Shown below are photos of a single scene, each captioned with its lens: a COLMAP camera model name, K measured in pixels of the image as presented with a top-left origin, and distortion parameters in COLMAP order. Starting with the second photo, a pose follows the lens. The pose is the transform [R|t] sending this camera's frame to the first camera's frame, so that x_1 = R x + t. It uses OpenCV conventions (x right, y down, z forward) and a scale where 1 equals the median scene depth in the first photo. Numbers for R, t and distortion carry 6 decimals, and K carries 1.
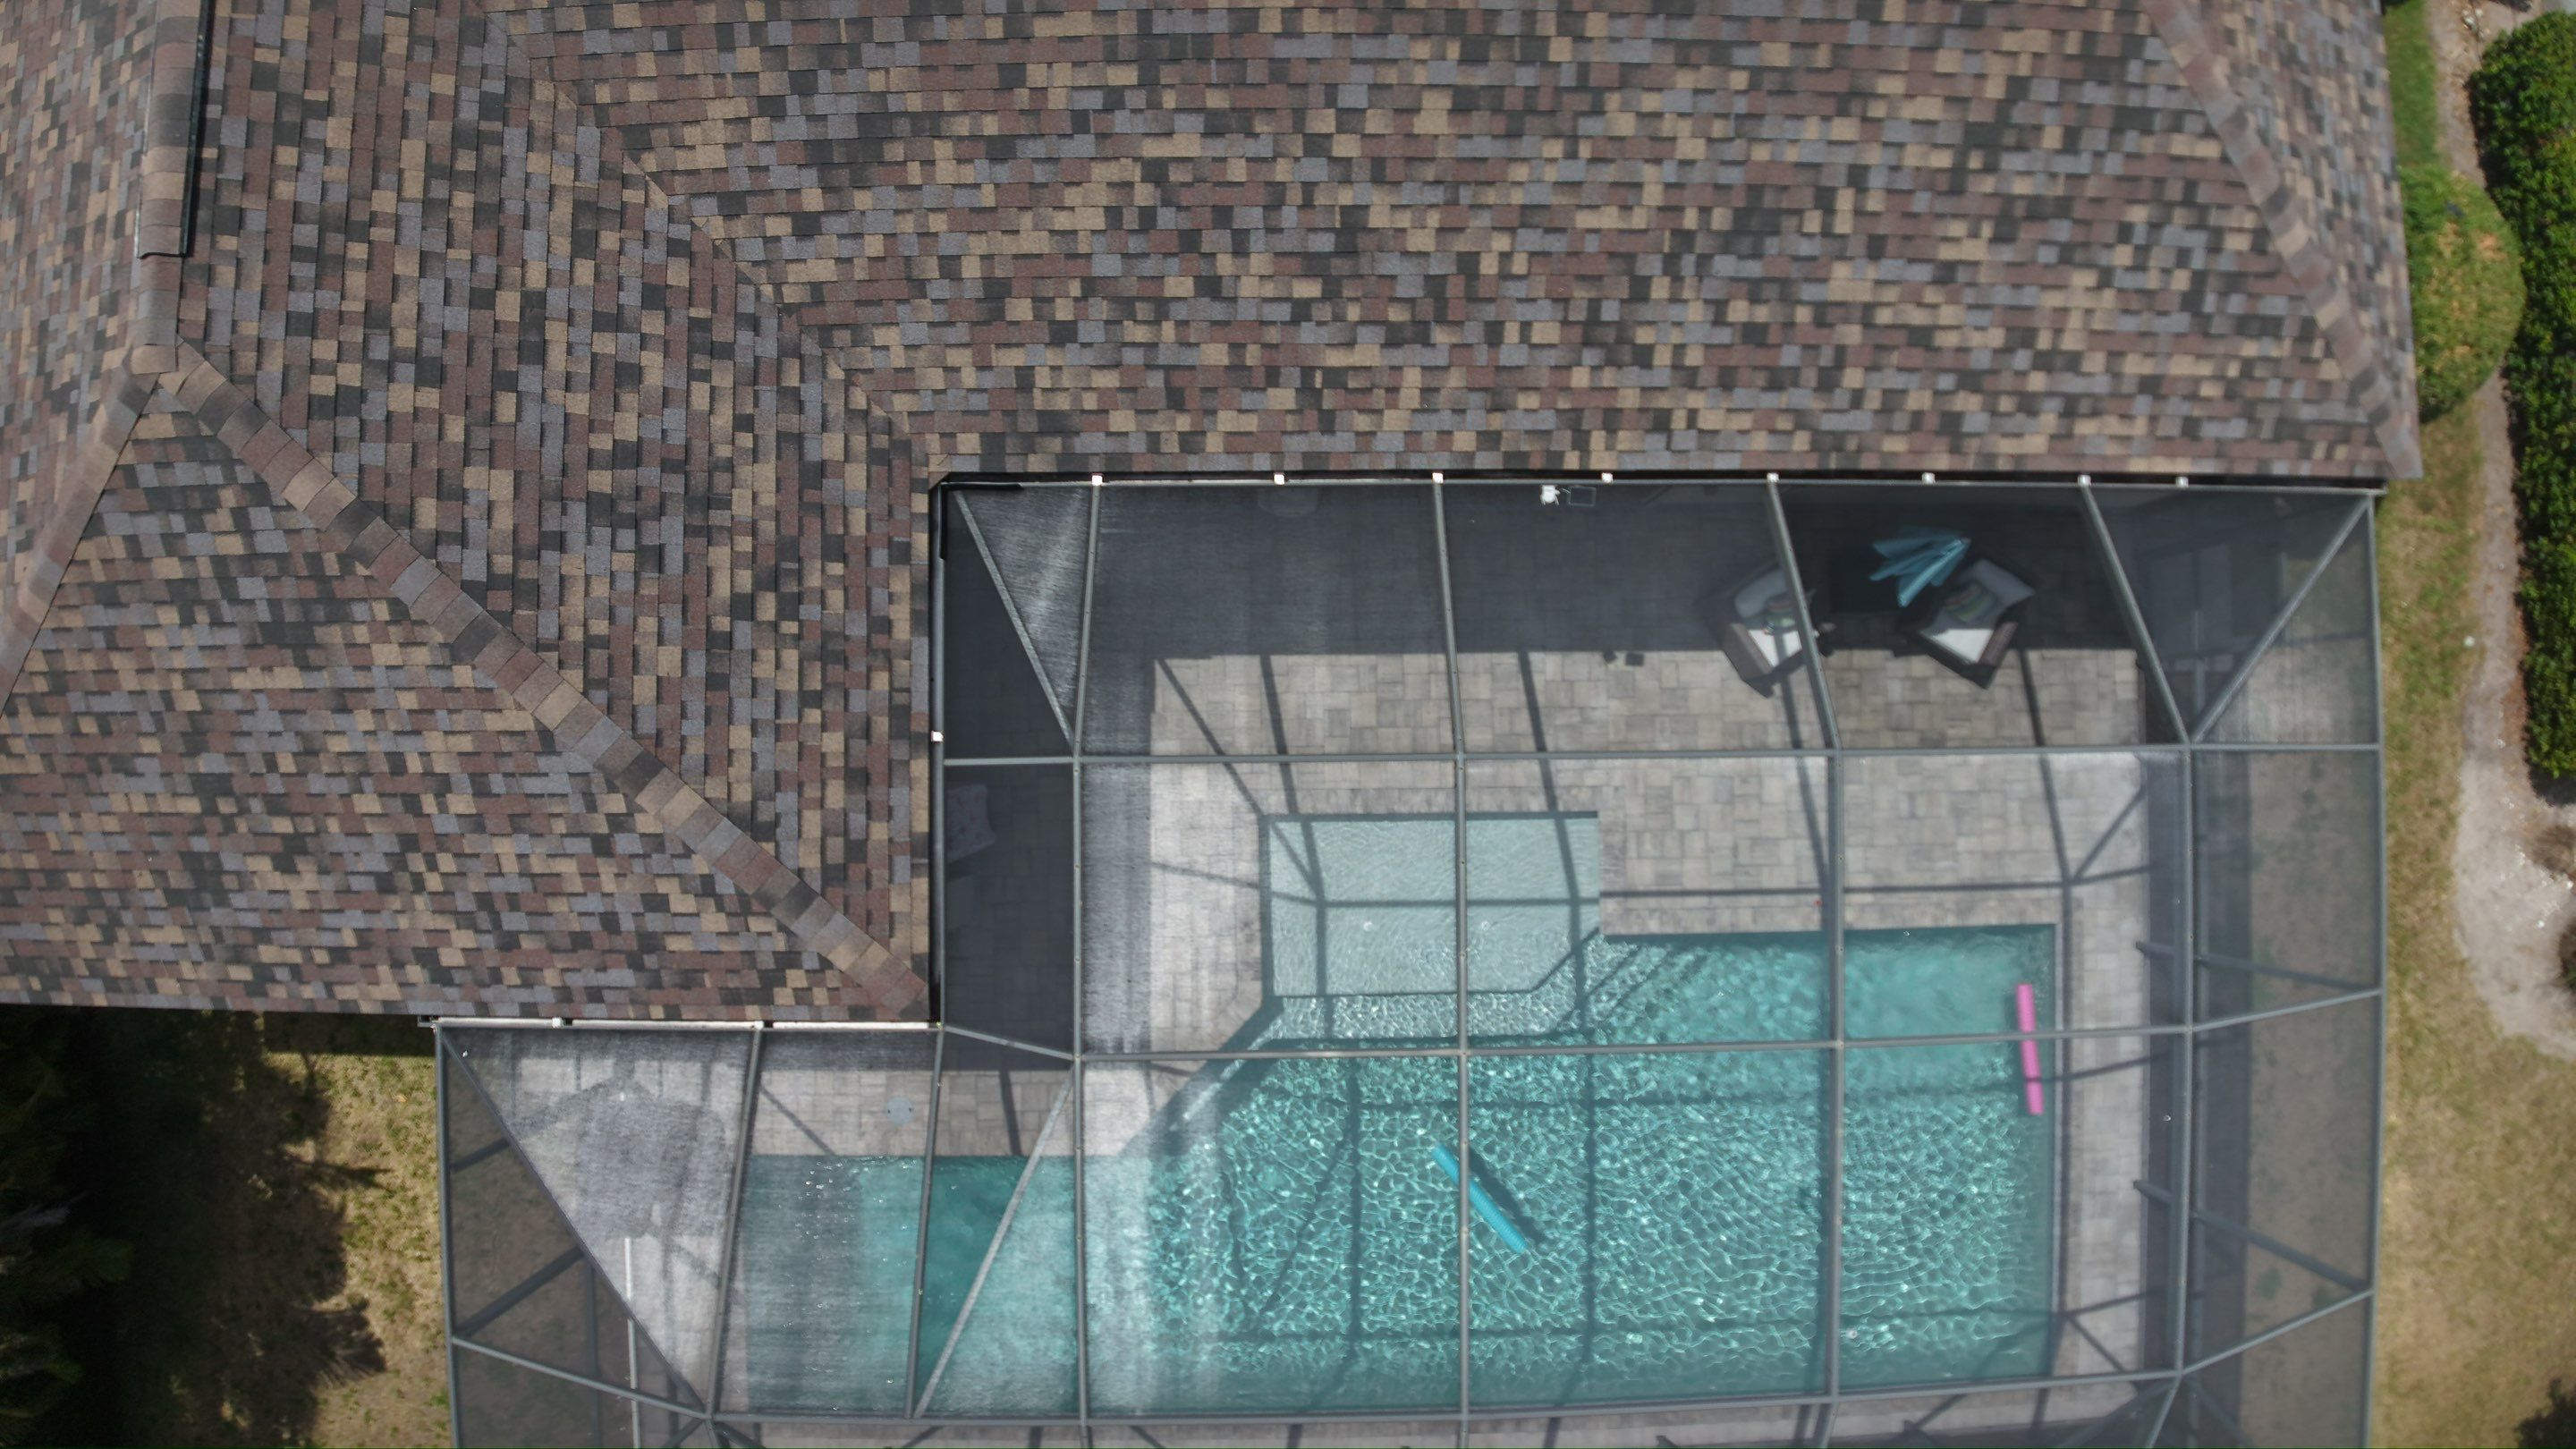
lens RADIAL K [[1425.0, 0, 1260.8], [0, 1425.0, 721.9], [0, 0, 1]] dist [-0.119773, 0.018139]
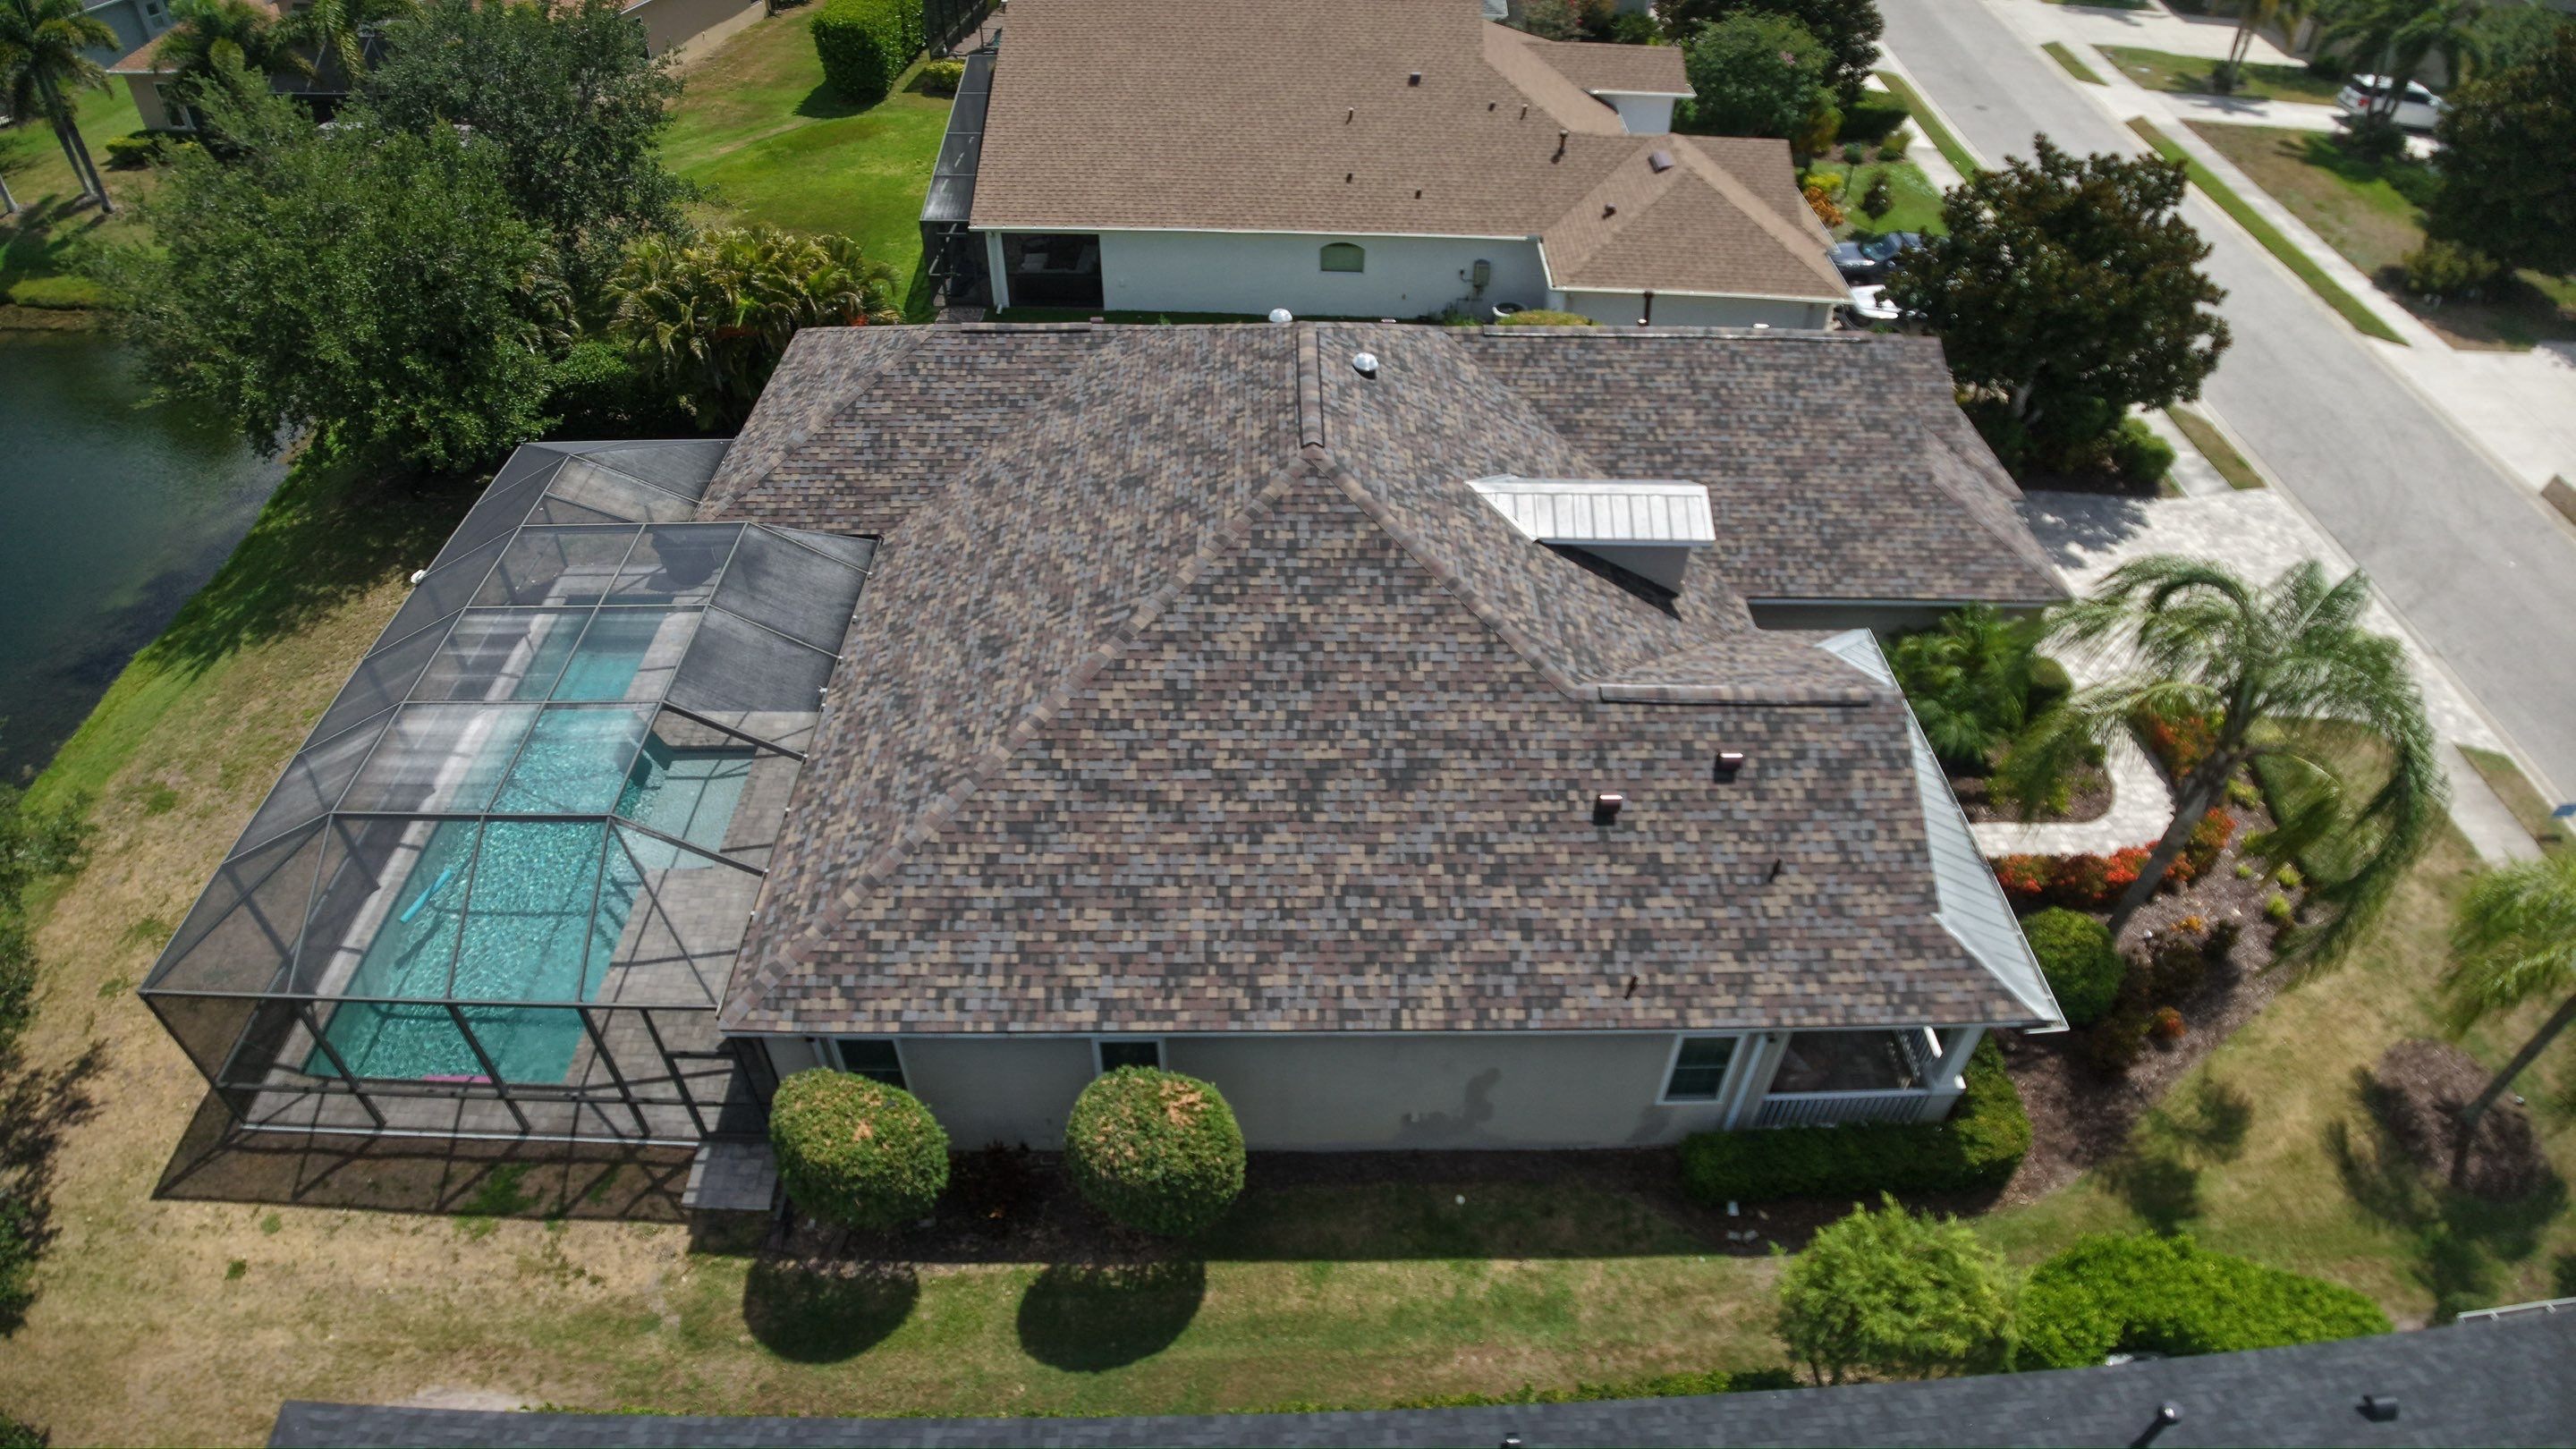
lens RADIAL K [[1430.6, 0, 1288.0], [0, 1430.6, 724.5], [0, 0, 1]] dist [-0.031496, -0.058676]
pose [[0.003916, 0.653503, -0.756914, 2.209508], [-0.999796, 0.017576, 0.010002, -1.038368], [0.019840, 0.756720, 0.653438, -0.509171]]
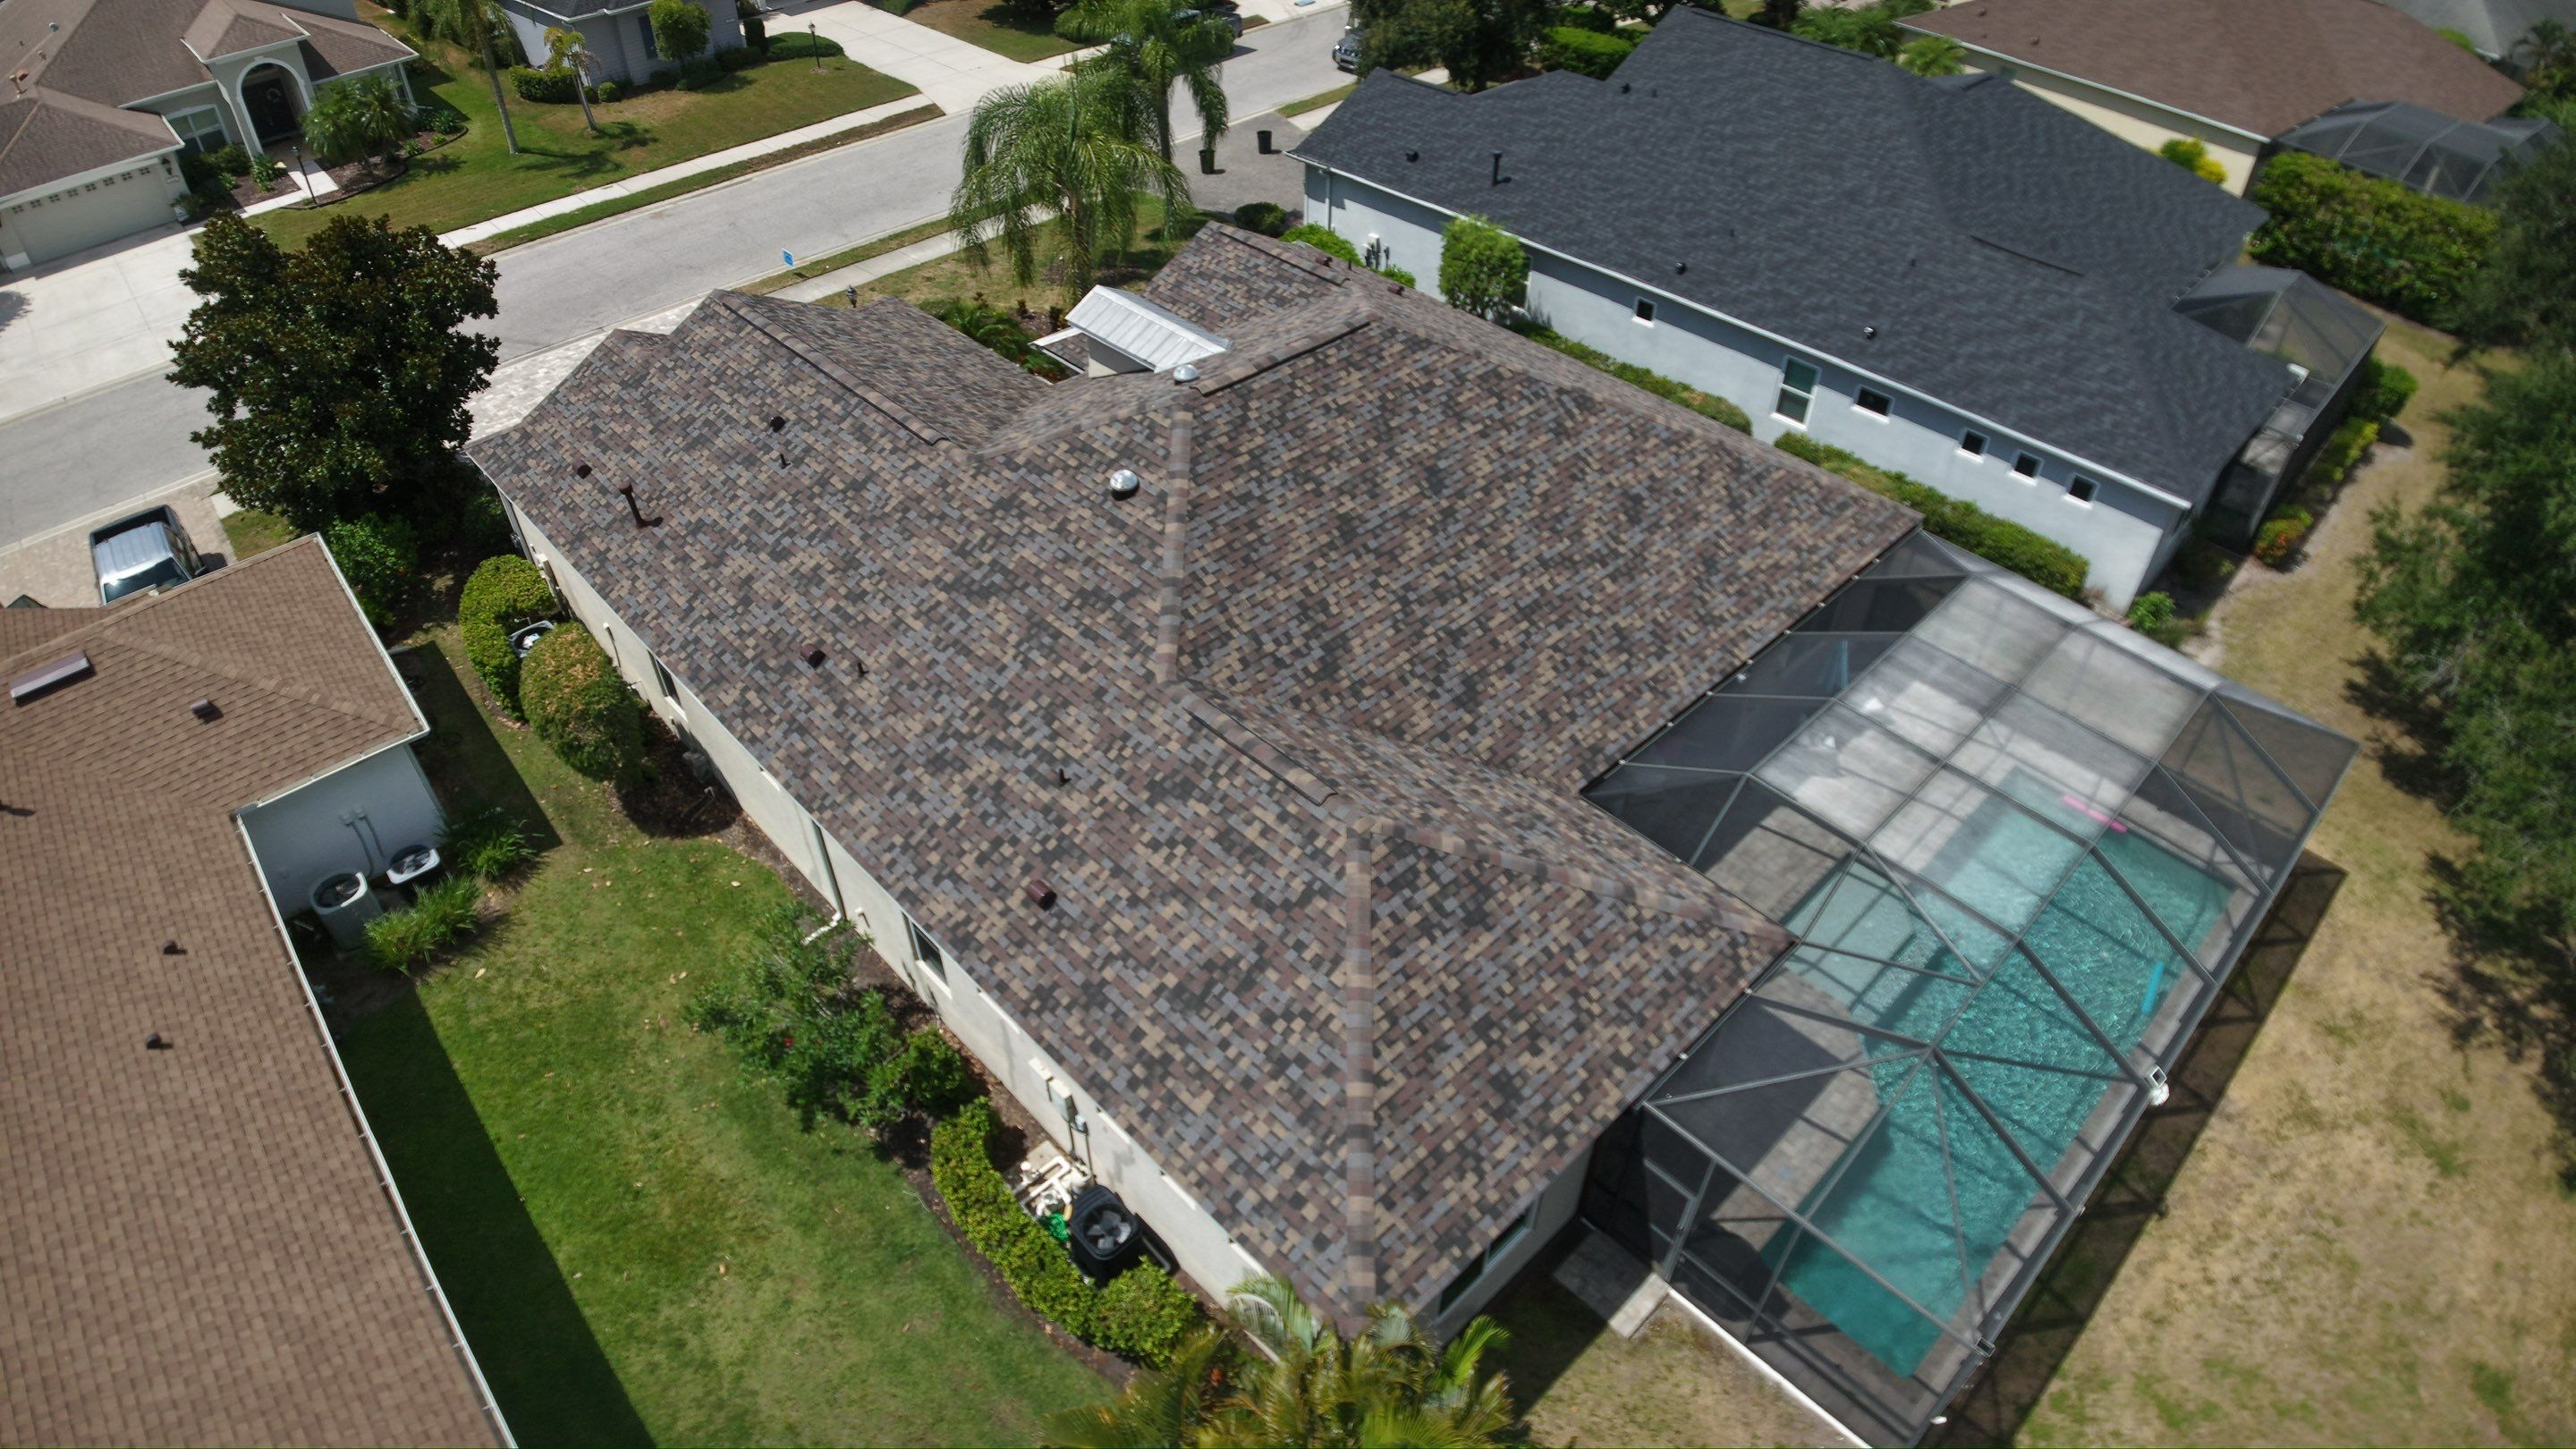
lens RADIAL K [[1403.0, 0, 1289.3], [0, 1403.0, 748.6], [0, 0, 1]] dist [-0.000646, -0.087878]
pose [[0.726554, -0.466953, 0.504058, -1.736447], [0.686706, 0.518589, -0.509412, 0.630140], [-0.023527, 0.716255, 0.697442, -0.578146]]
